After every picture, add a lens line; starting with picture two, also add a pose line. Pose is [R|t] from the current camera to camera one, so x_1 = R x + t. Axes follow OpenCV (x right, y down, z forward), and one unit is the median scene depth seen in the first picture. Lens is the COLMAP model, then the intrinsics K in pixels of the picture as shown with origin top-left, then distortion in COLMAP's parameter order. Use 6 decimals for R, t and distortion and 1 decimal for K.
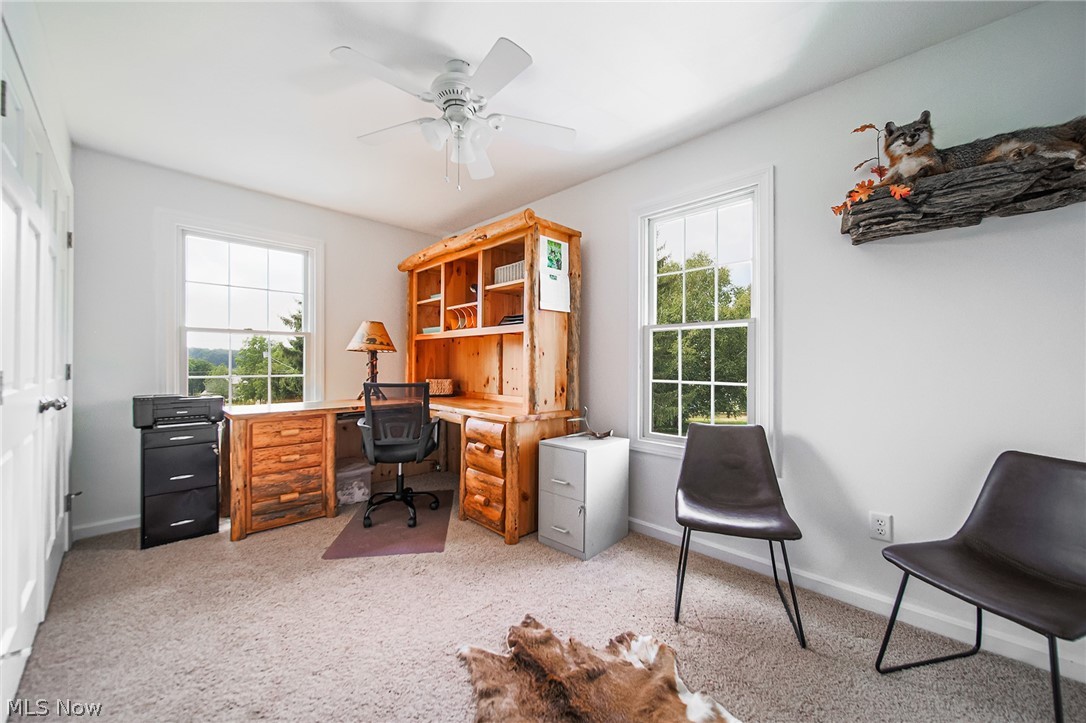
lens RADIAL K [[409.2, 0, 543.0], [0, 409.2, 361.5], [0, 0, 1]] dist [-0.000056, -0.000162]
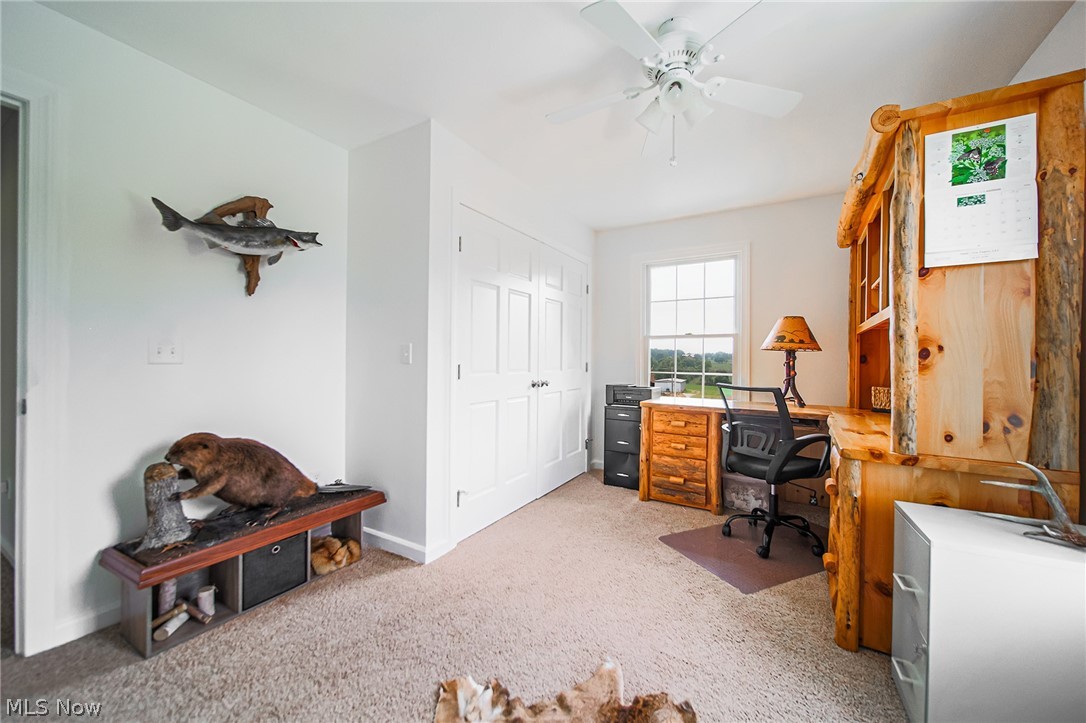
lens RADIAL K [[409.2, 0, 543.0], [0, 409.2, 361.5], [0, 0, 1]] dist [-0.000056, -0.000162]
pose [[0.253517, 0.002821, -0.967327, 0.383244], [-0.006625, 0.999977, 0.001180, 0.001161], [0.967308, 0.006110, 0.253530, 0.341273]]
